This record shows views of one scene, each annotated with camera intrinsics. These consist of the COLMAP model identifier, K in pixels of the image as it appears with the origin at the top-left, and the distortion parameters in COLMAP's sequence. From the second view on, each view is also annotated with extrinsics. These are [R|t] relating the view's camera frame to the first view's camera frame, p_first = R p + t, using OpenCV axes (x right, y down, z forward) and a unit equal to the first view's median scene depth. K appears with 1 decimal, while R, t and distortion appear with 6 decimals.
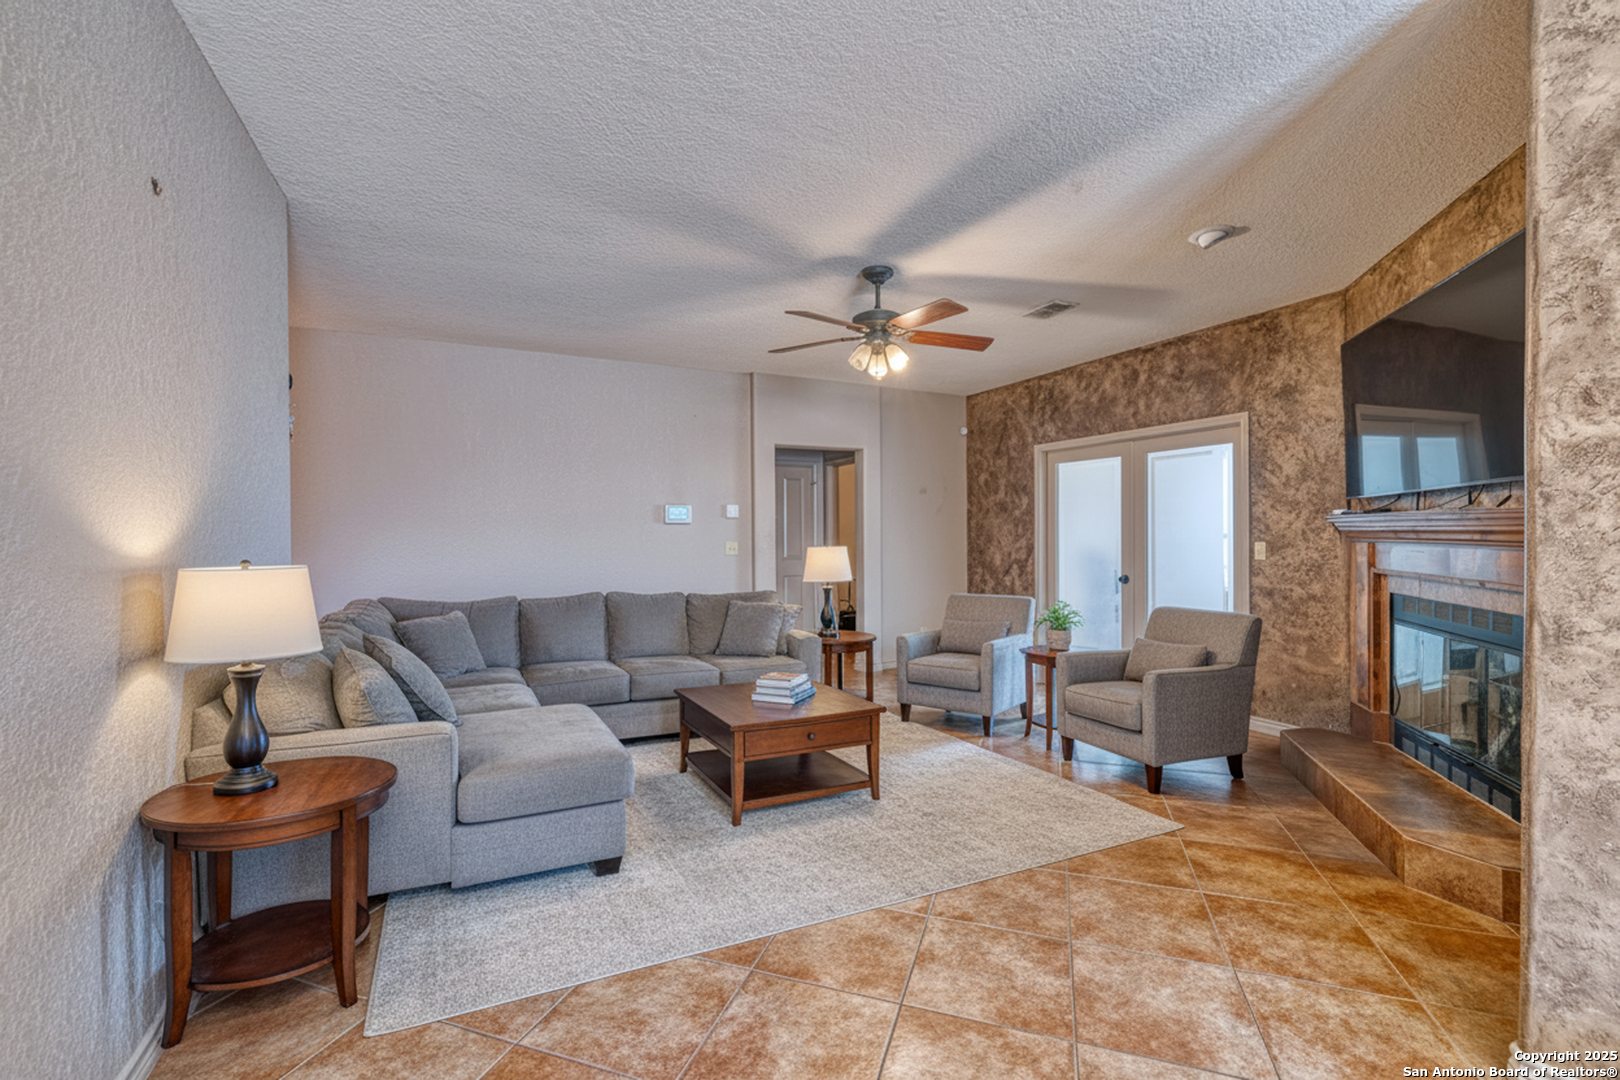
lens RADIAL K [[689.2, 0, 810.0], [0, 689.2, 537.1], [0, 0, 1]] dist [-0.000718, 0.000056]
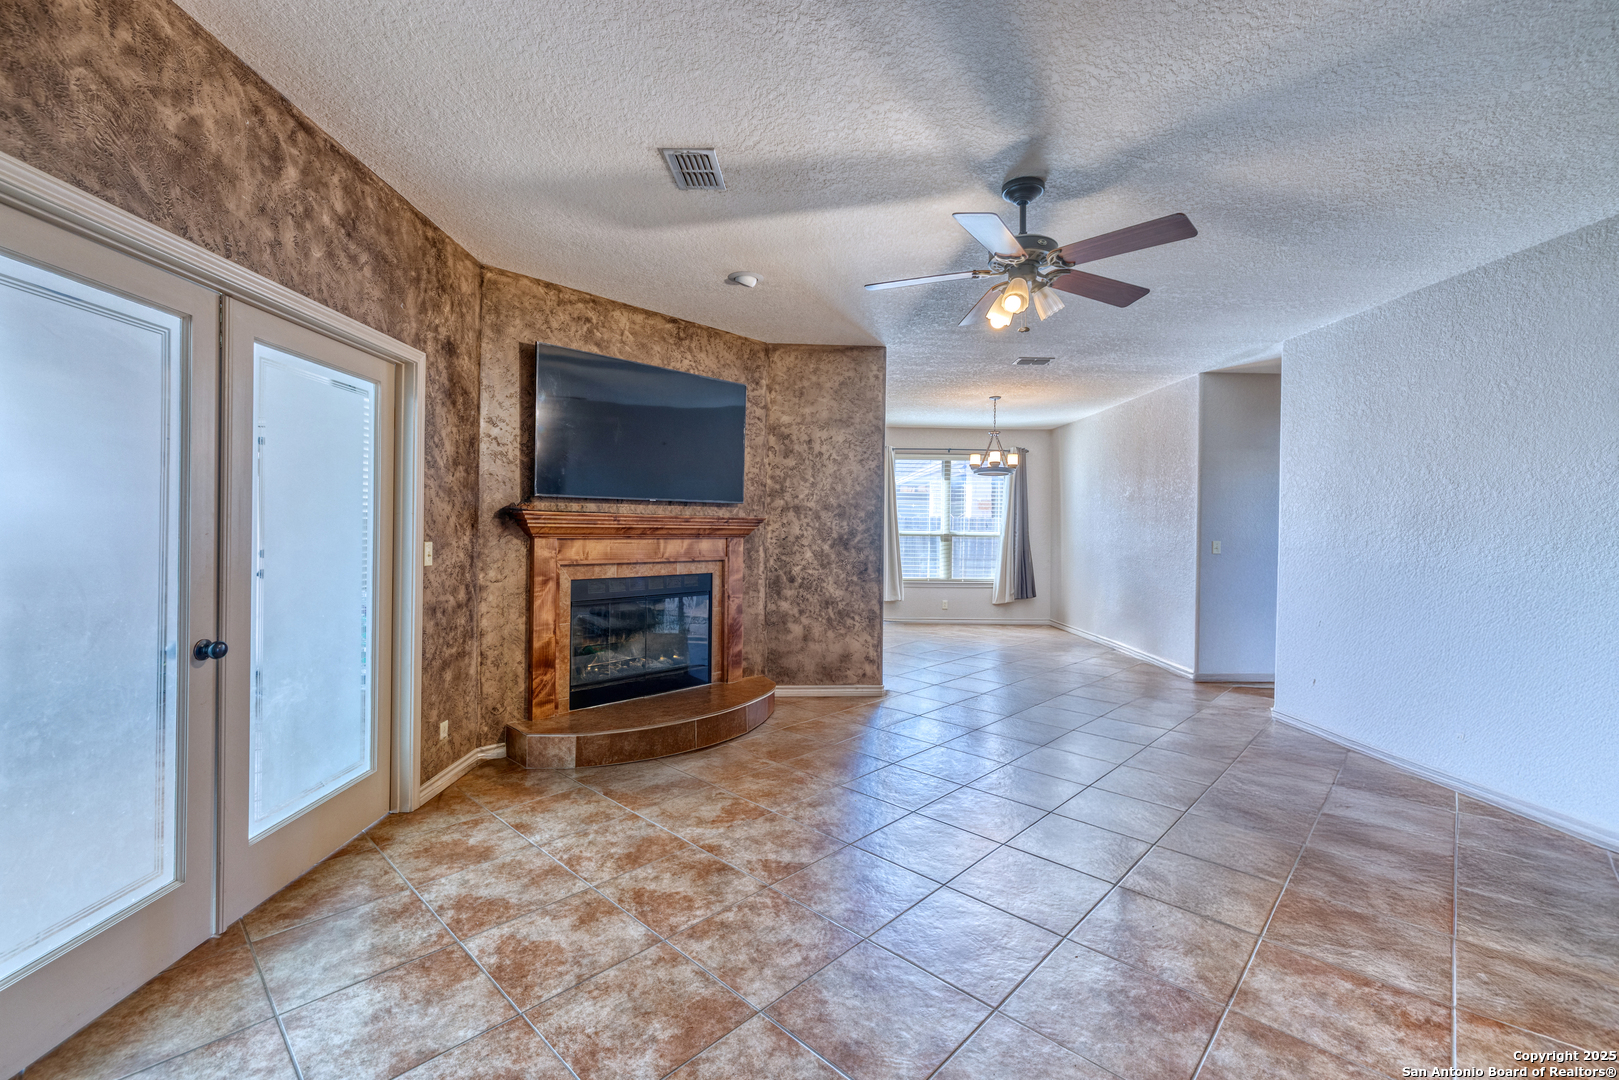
lens RADIAL K [[688.8, 0, 809.8], [0, 688.8, 535.6], [0, 0, 1]] dist [-0.000718, 0.000056]
pose [[-0.908594, -0.003169, 0.417668, -0.004322], [0.001751, 0.999934, 0.011396, -0.005561], [-0.417676, 0.011085, -0.908528, 1.318561]]
